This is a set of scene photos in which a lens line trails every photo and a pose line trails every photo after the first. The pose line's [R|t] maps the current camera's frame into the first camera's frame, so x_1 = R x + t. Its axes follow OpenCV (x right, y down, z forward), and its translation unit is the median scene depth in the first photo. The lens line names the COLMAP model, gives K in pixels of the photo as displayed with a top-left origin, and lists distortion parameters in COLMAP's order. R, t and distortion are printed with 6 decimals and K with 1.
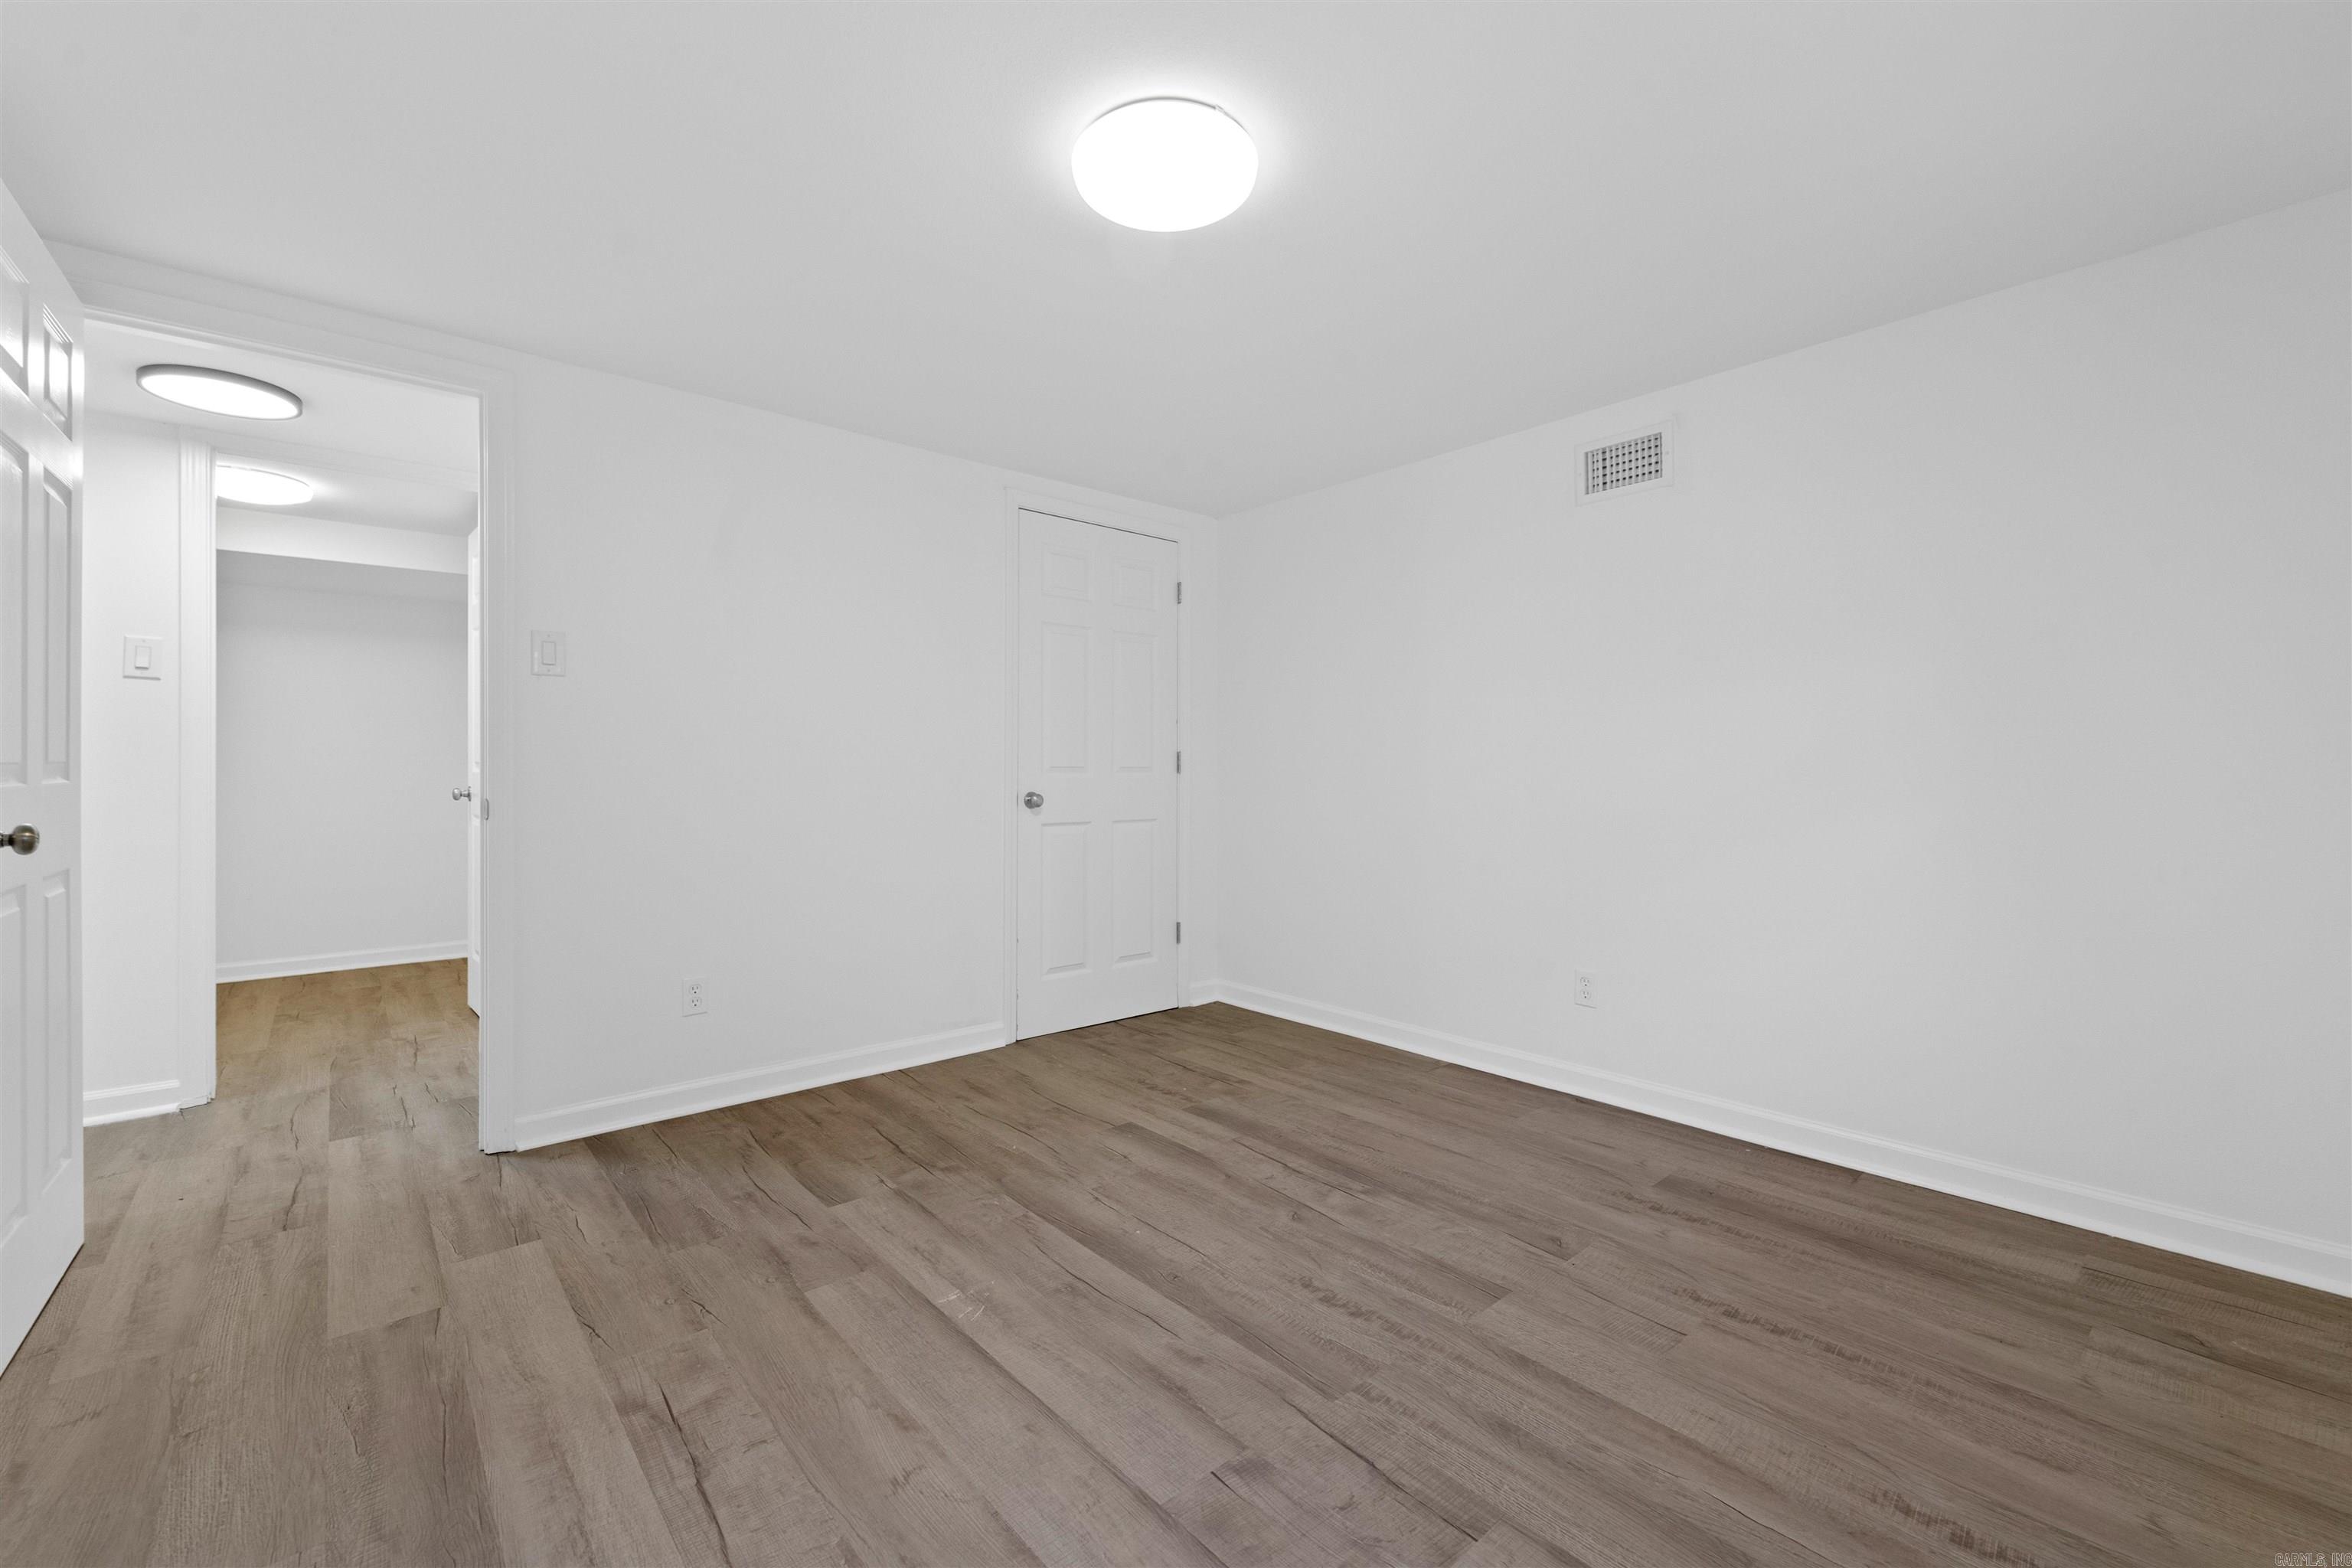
lens RADIAL K [[959.4, 0, 1171.8], [0, 959.4, 753.0], [0, 0, 1]] dist [0.008339, -0.005071]
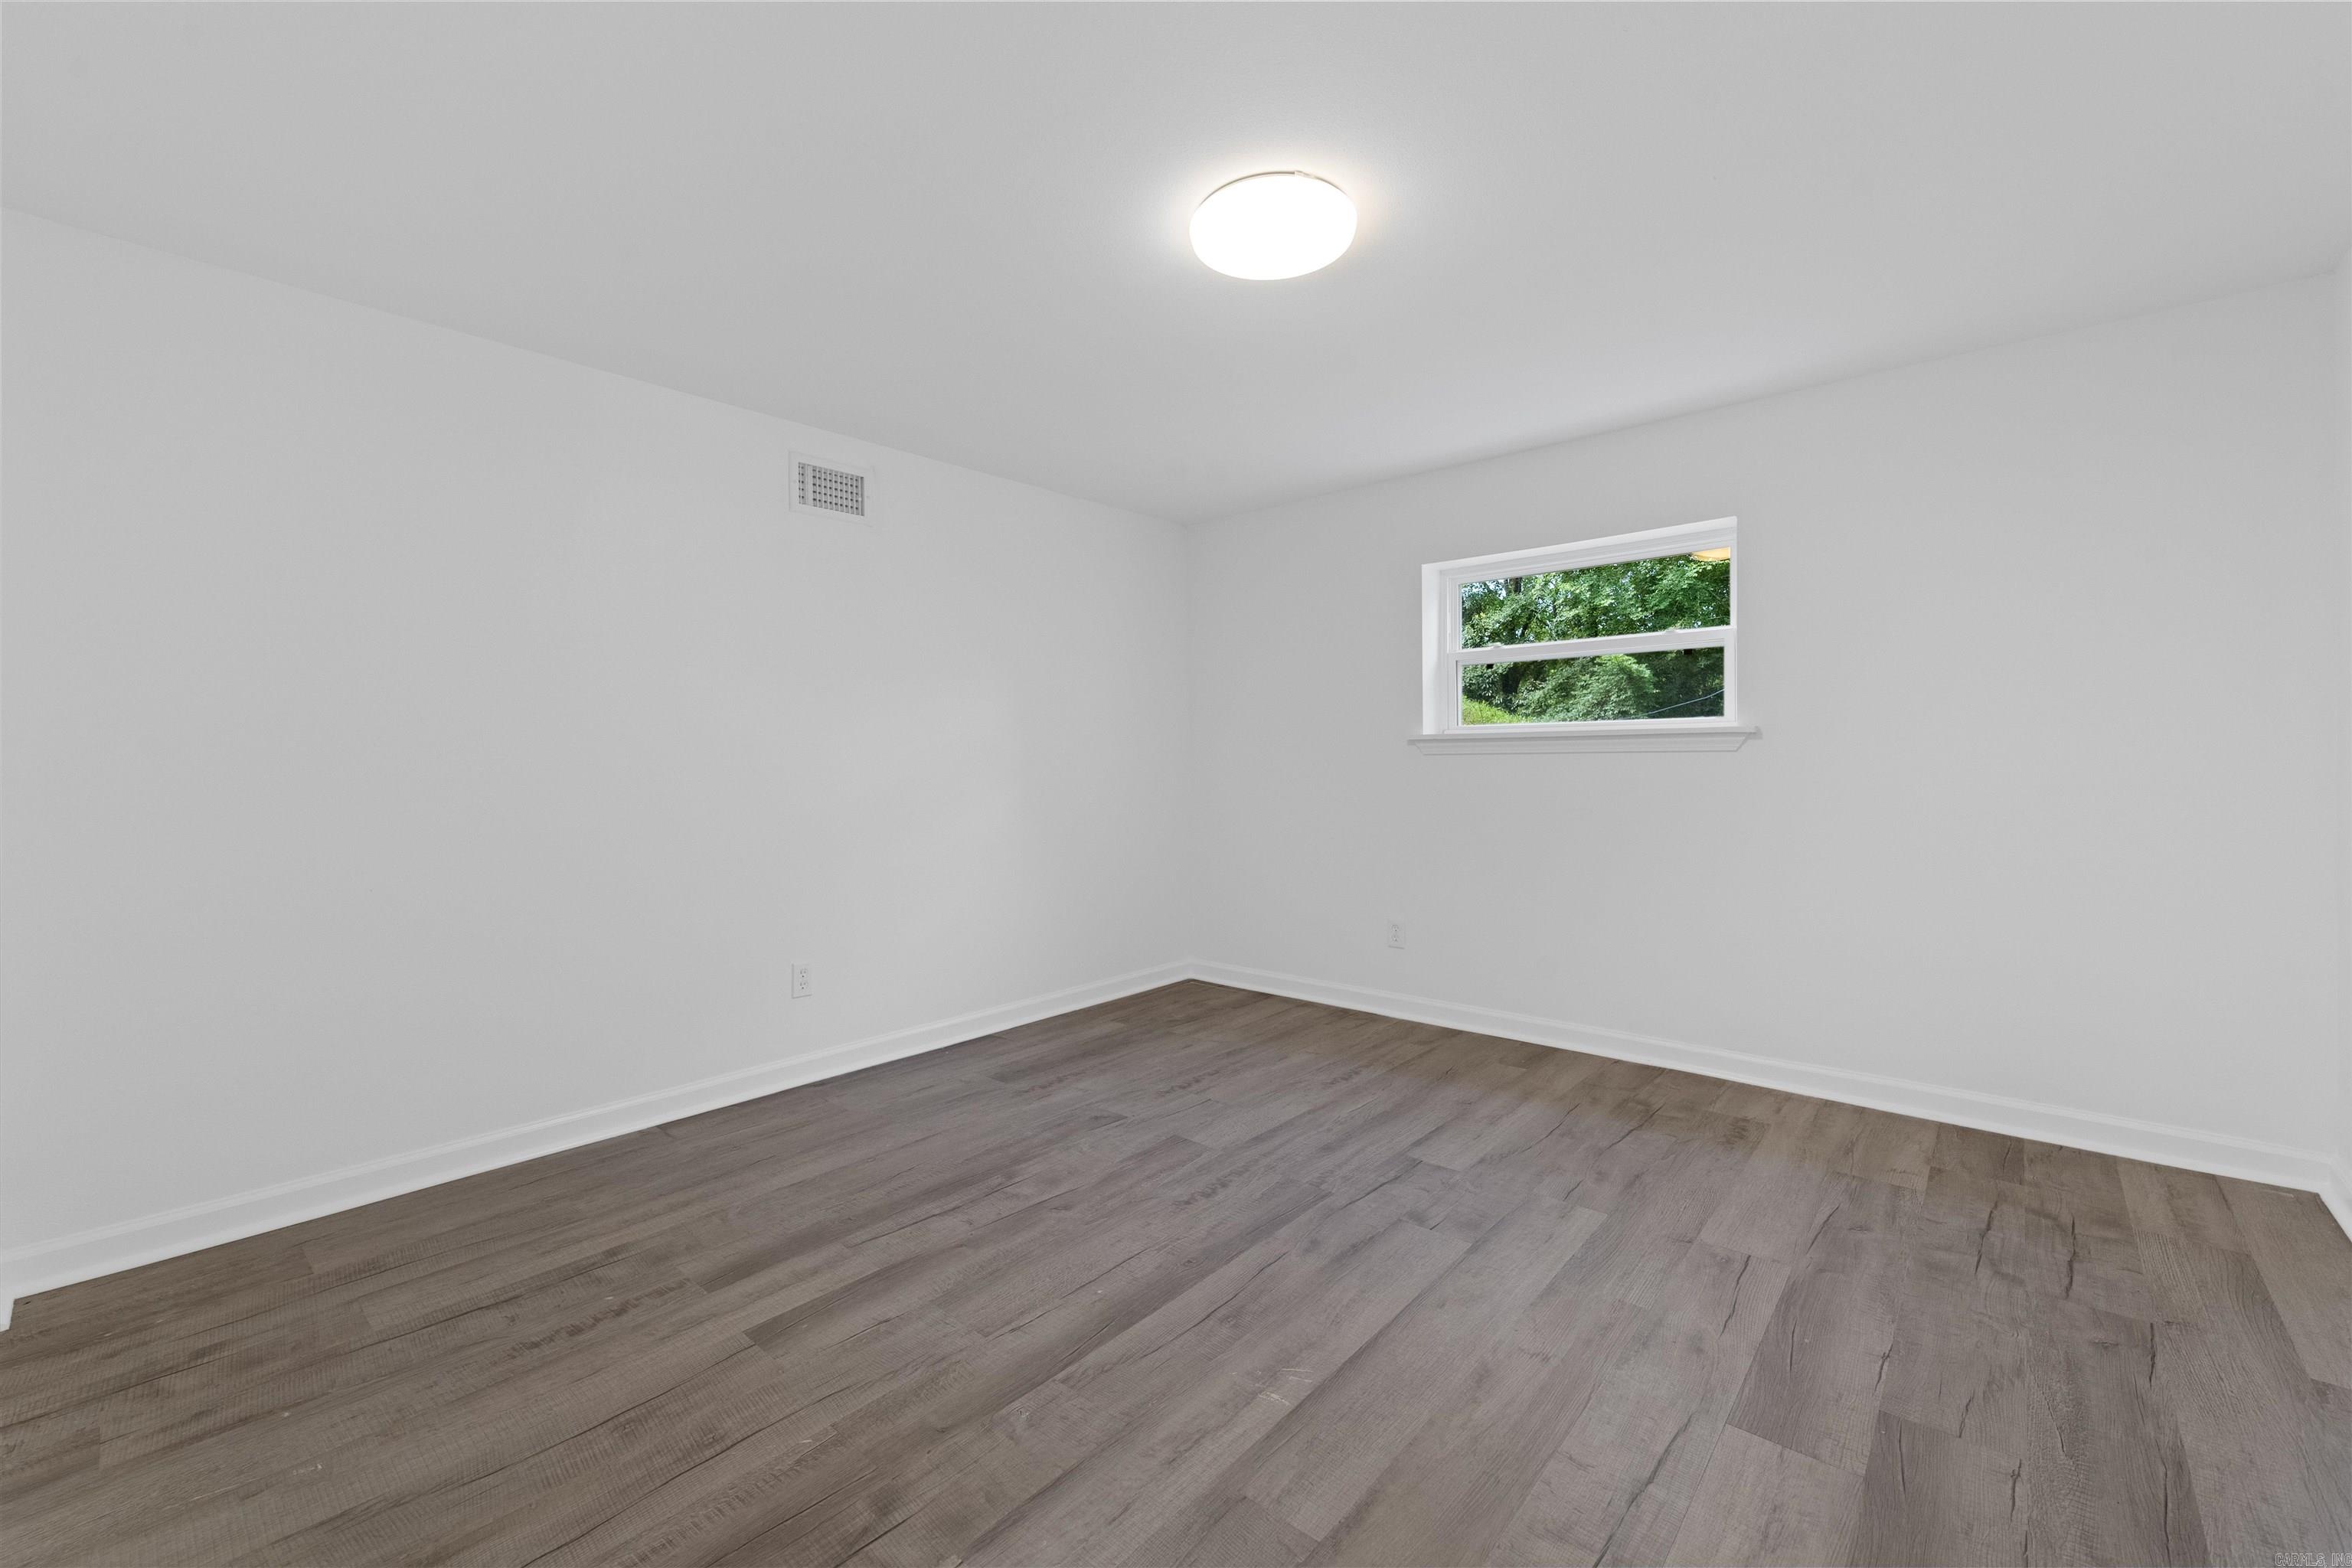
lens RADIAL K [[939.5, 0, 1166.7], [0, 939.5, 777.6], [0, 0, 1]] dist [0.001036, -0.000949]
pose [[-0.123383, -0.013747, 0.992264, -0.840963], [-0.008150, 0.999884, 0.012840, 0.010788], [-0.992326, -0.006503, -0.123481, 0.982526]]
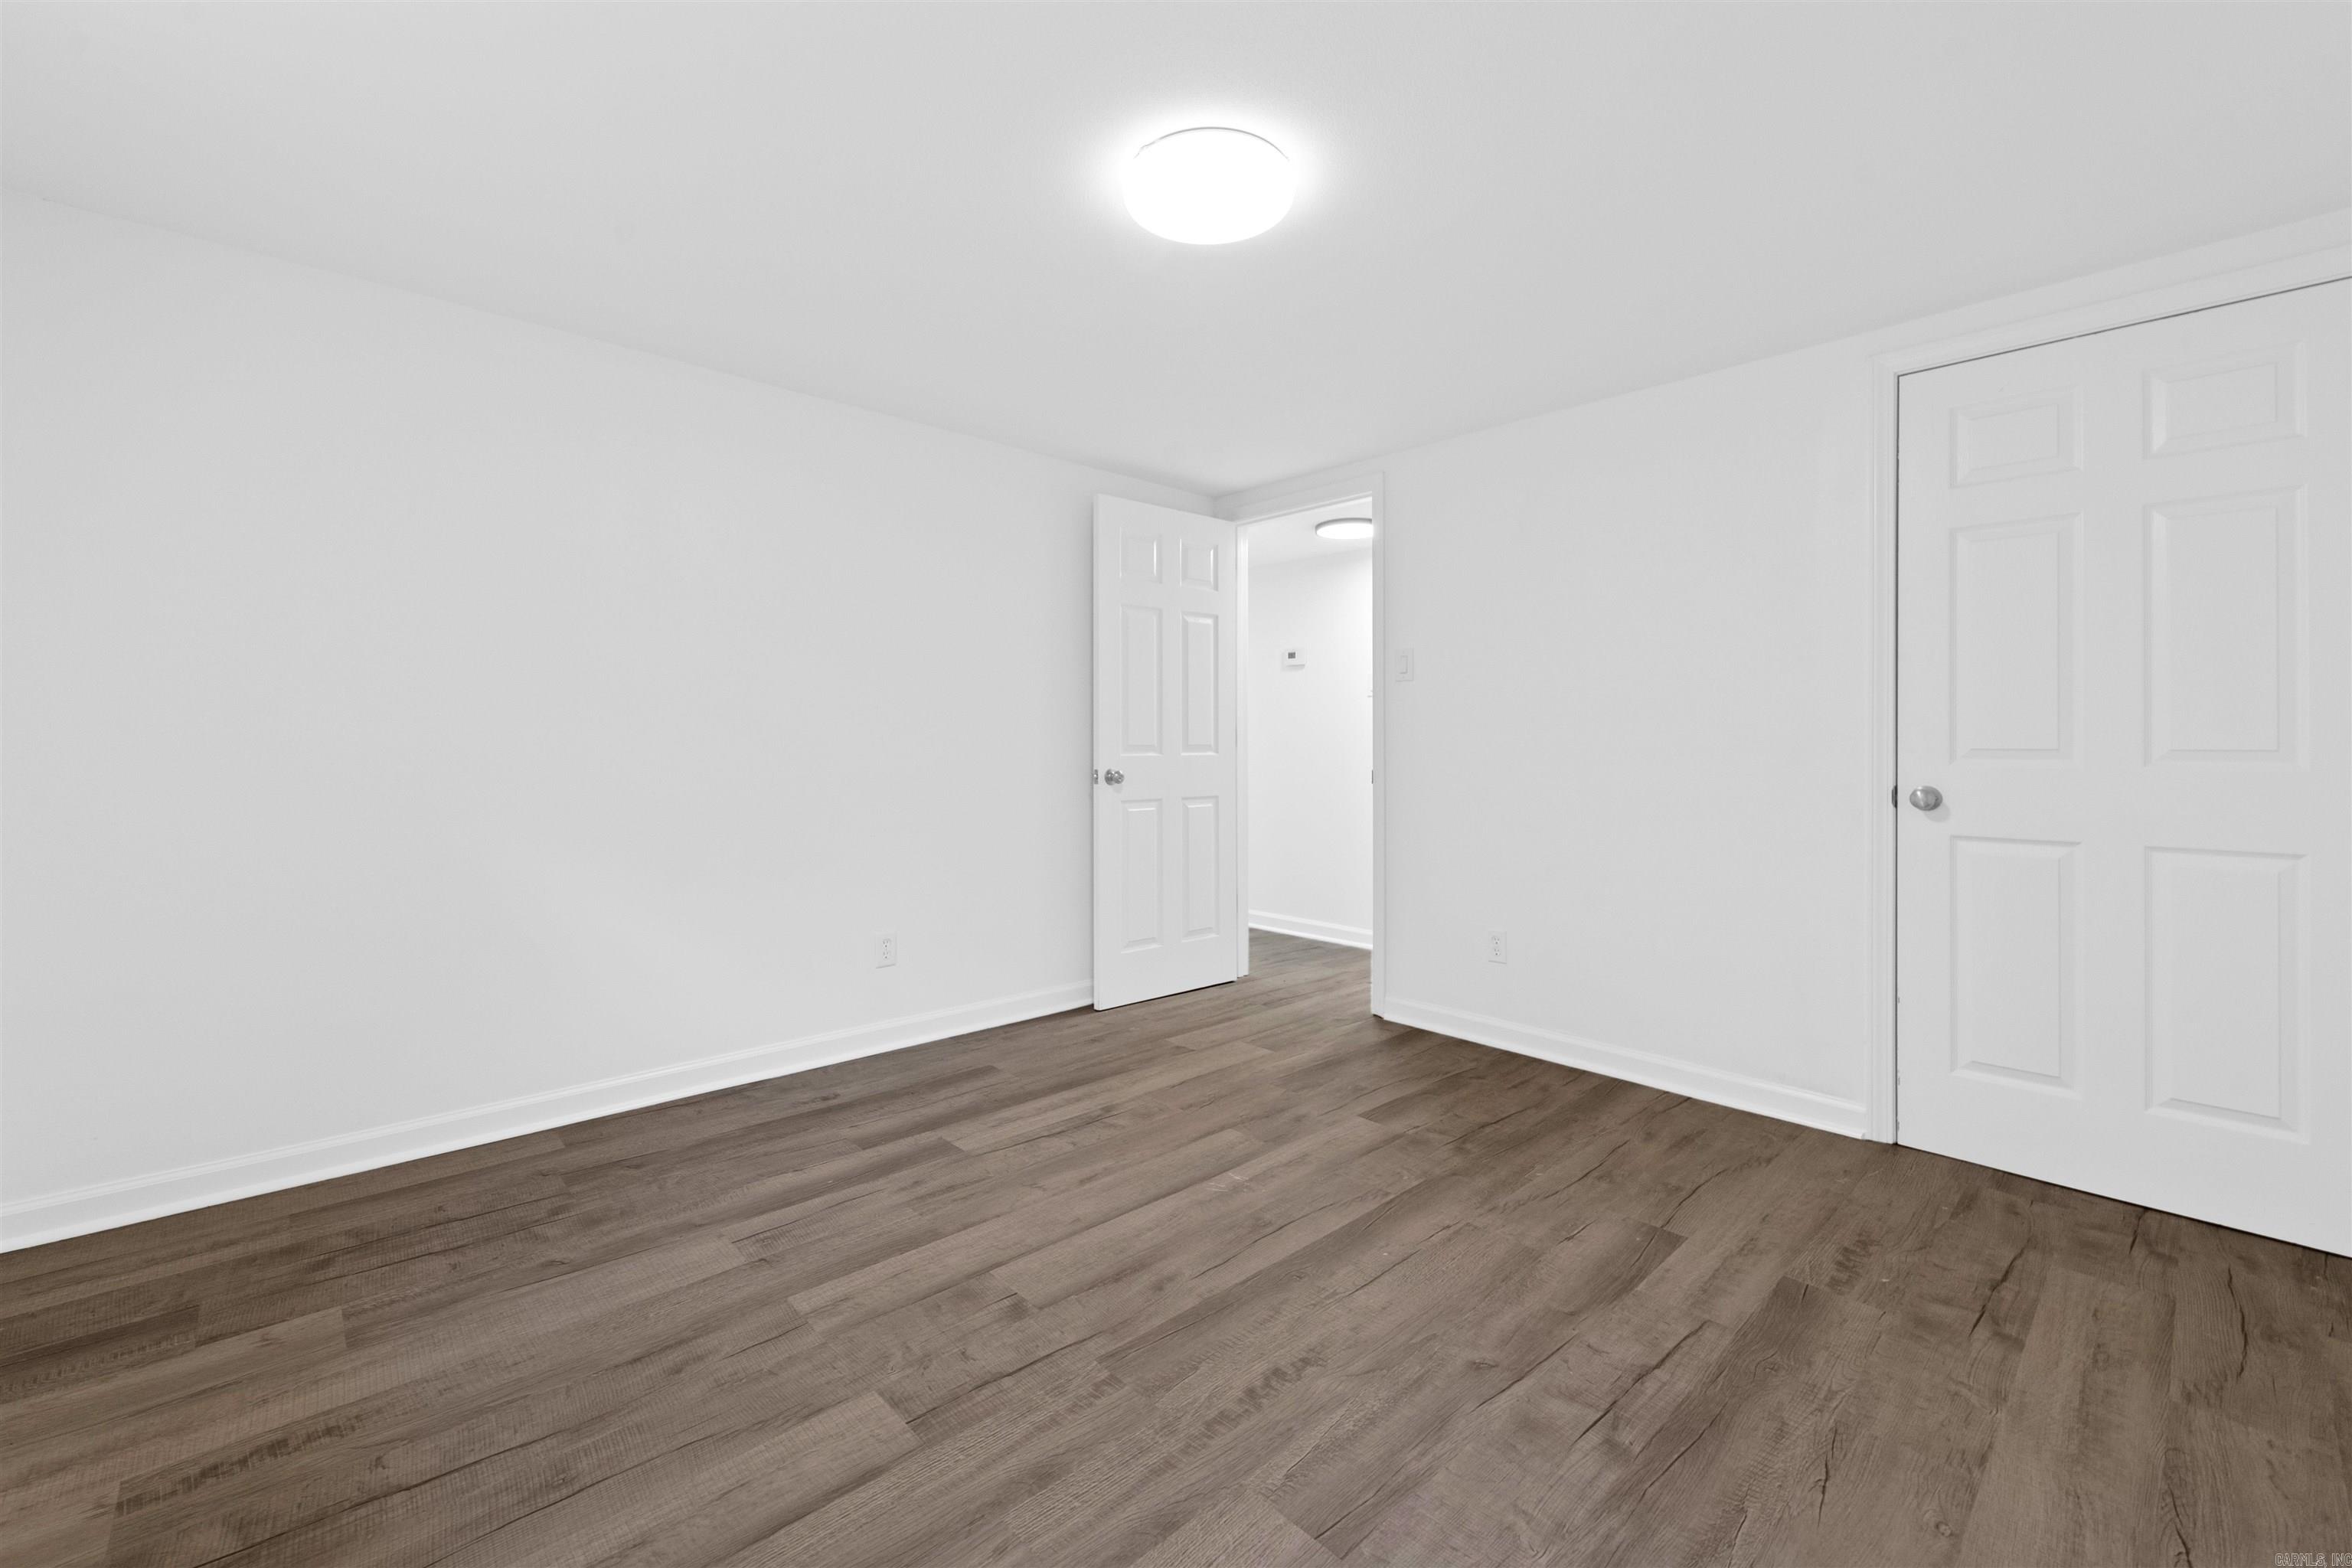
lens RADIAL K [[959.4, 0, 1171.8], [0, 959.4, 753.0], [0, 0, 1]] dist [0.008339, -0.005071]
pose [[0.035826, 0.004494, -0.999348, 0.824002], [0.012125, 0.999914, 0.004932, 0.008804], [0.999284, -0.012294, 0.035768, 0.718809]]
